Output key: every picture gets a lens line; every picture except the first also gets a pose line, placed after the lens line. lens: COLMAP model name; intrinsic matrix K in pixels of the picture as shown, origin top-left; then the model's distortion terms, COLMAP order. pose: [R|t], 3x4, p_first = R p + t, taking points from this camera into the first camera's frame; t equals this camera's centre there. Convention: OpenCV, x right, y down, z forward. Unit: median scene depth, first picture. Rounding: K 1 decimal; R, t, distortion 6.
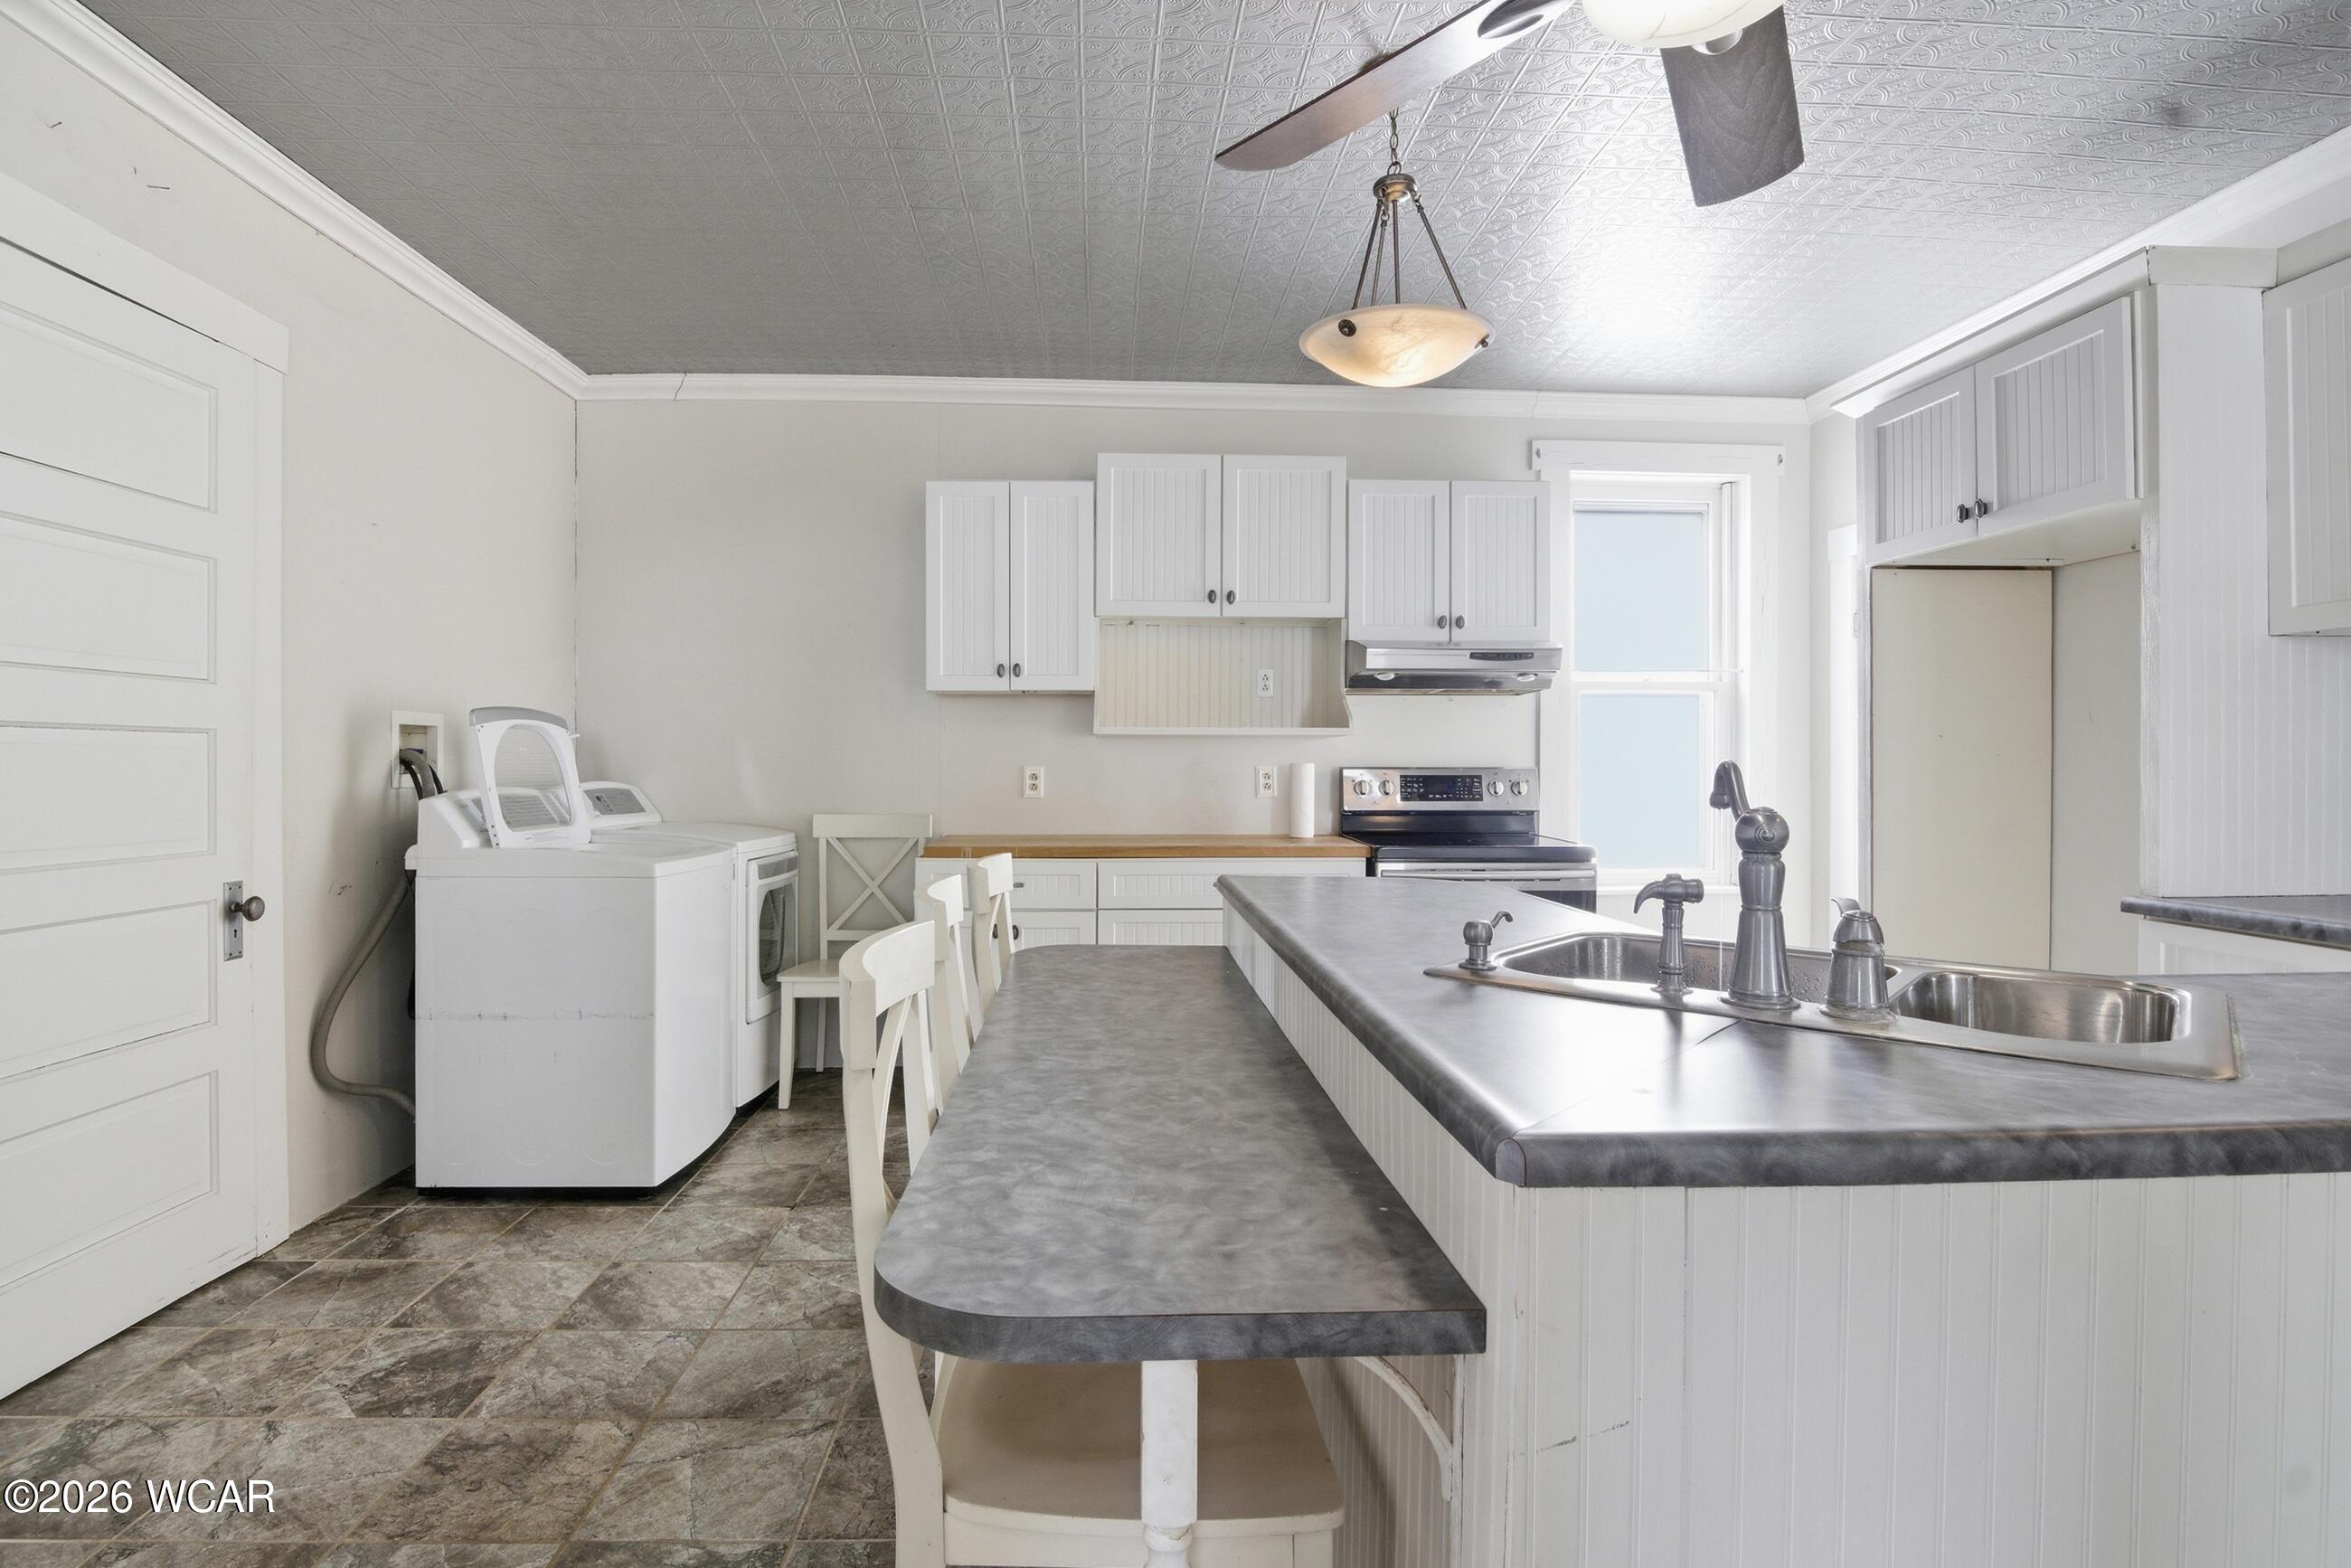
lens RADIAL K [[1193.9, 0, 1174.1], [0, 1193.9, 771.6], [0, 0, 1]] dist [0.002955, 0.000371]
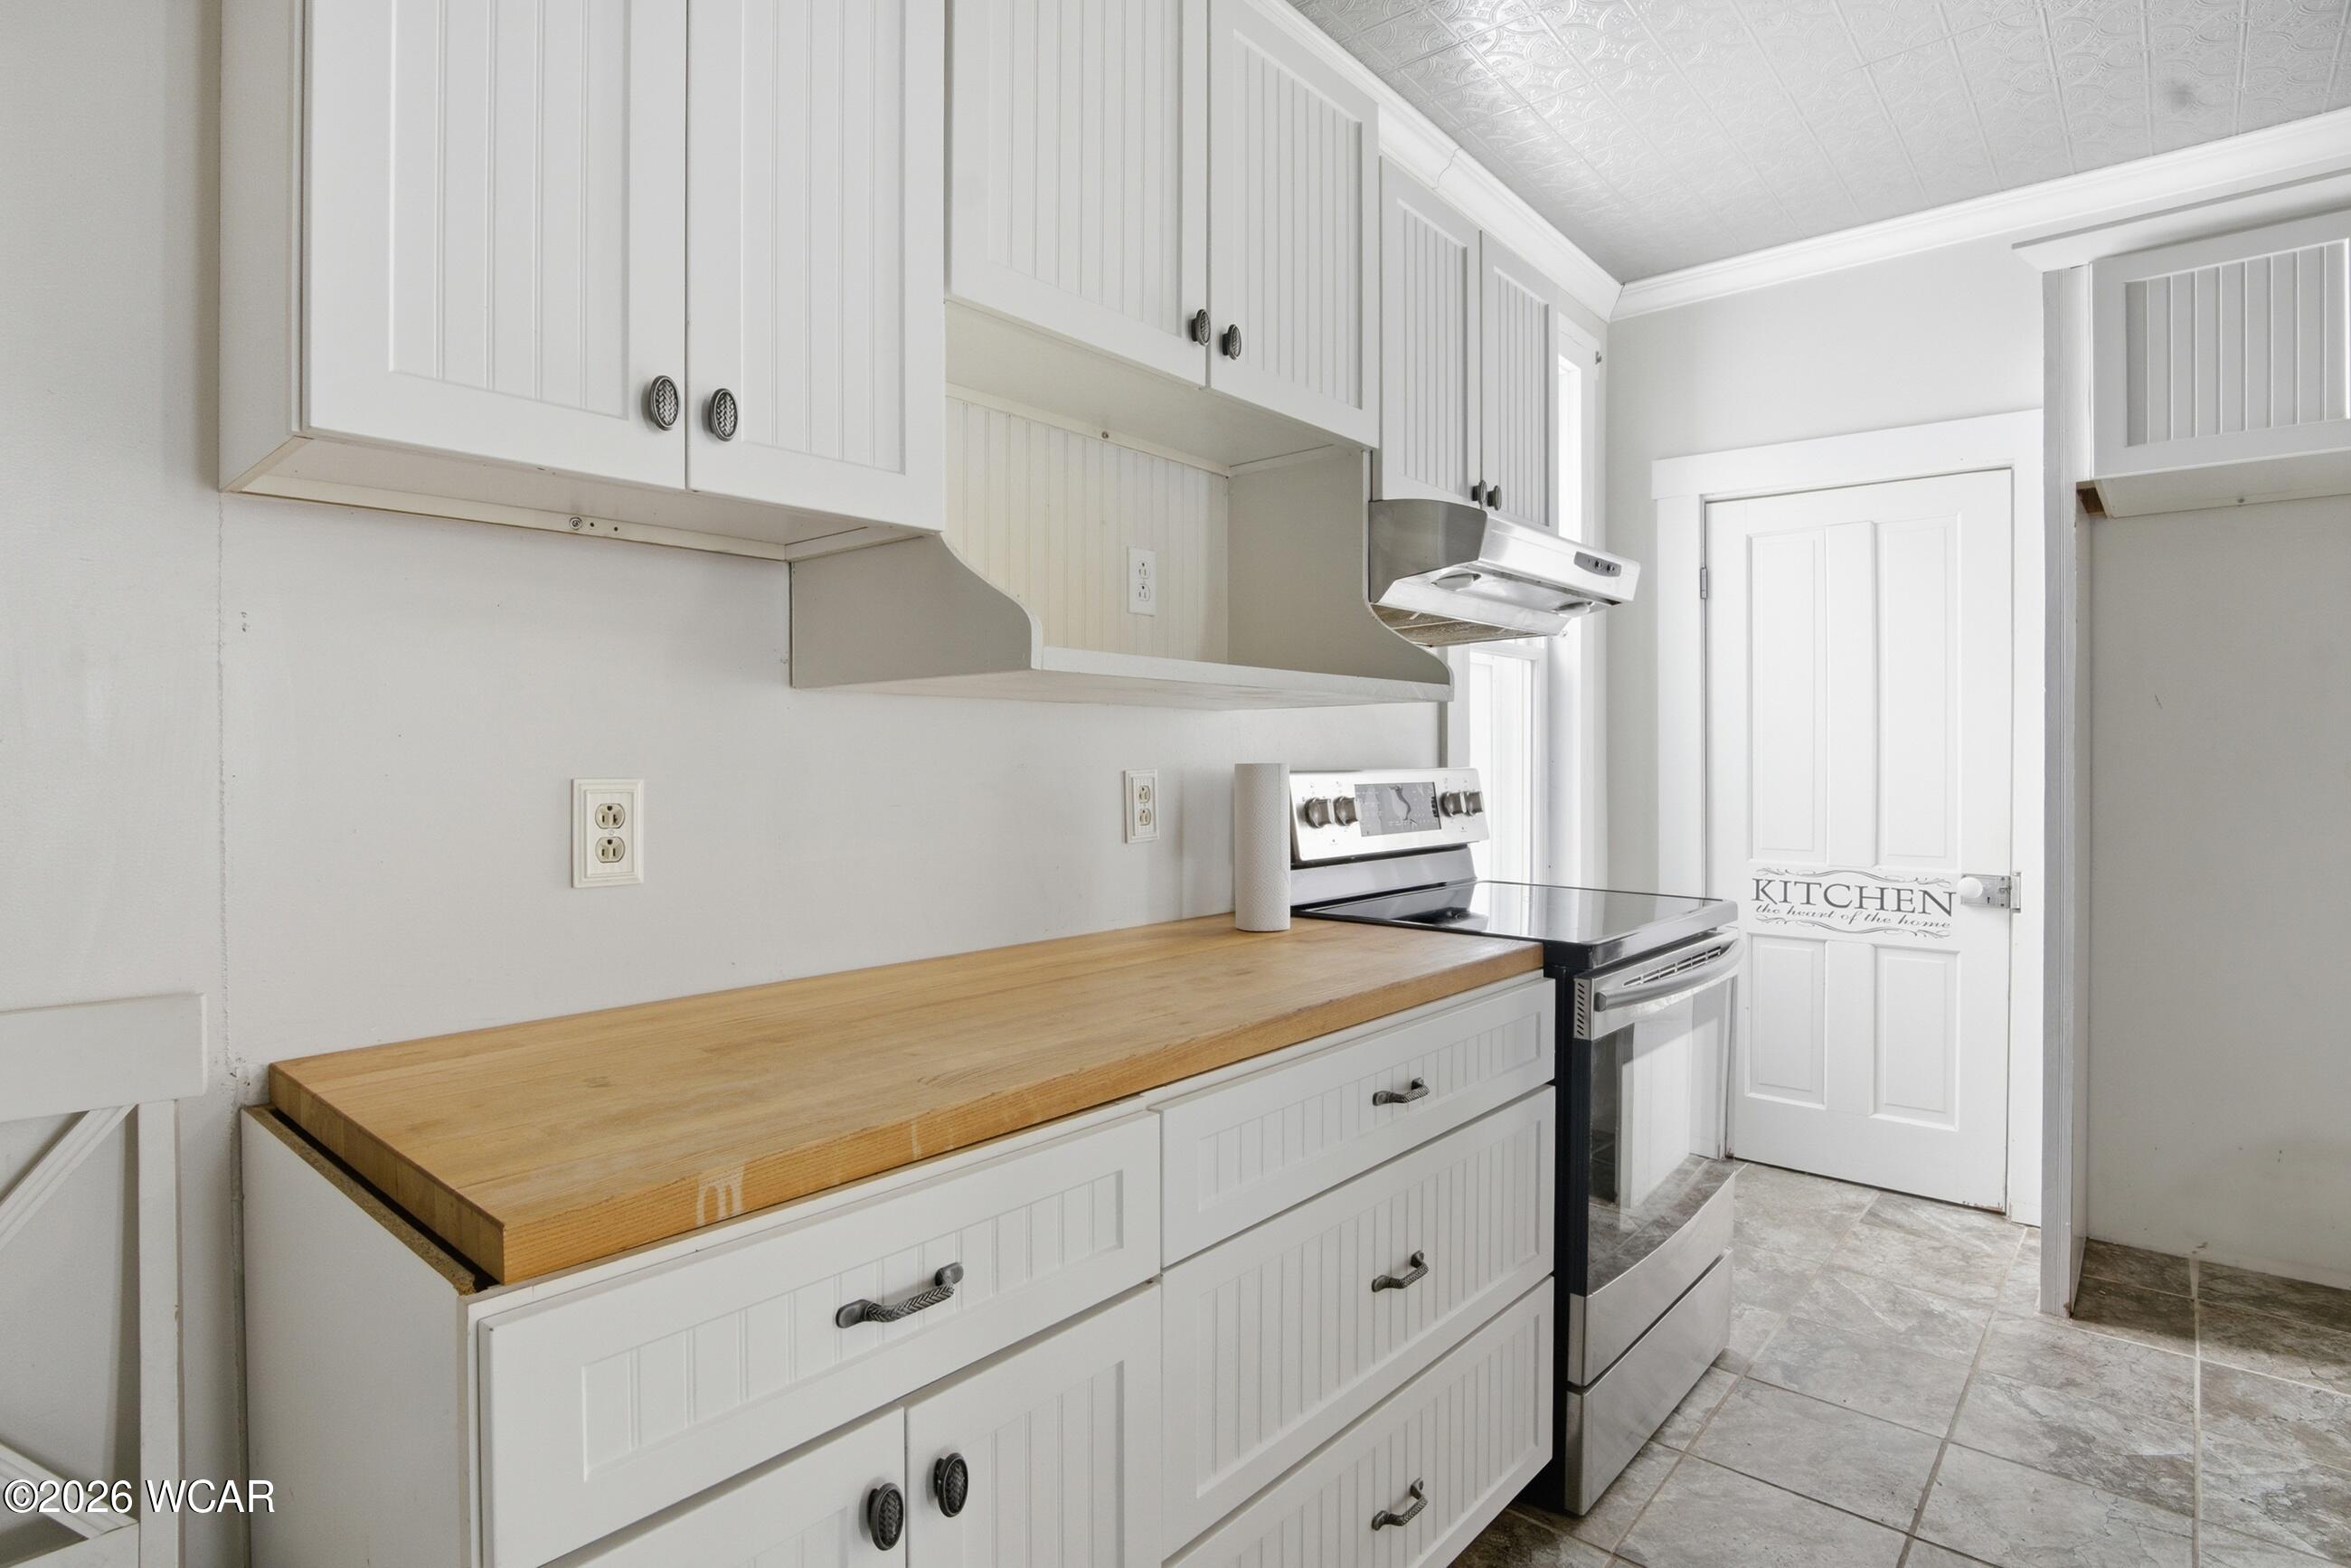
lens RADIAL K [[1193.9, 0, 1172.6], [0, 1193.9, 770.7], [0, 0, 1]] dist [0.002955, 0.000371]
pose [[0.707085, -0.010954, 0.707044, -0.242821], [0.006834, 0.999939, 0.008658, -0.009006], [-0.707096, -0.001290, 0.707117, 0.734740]]
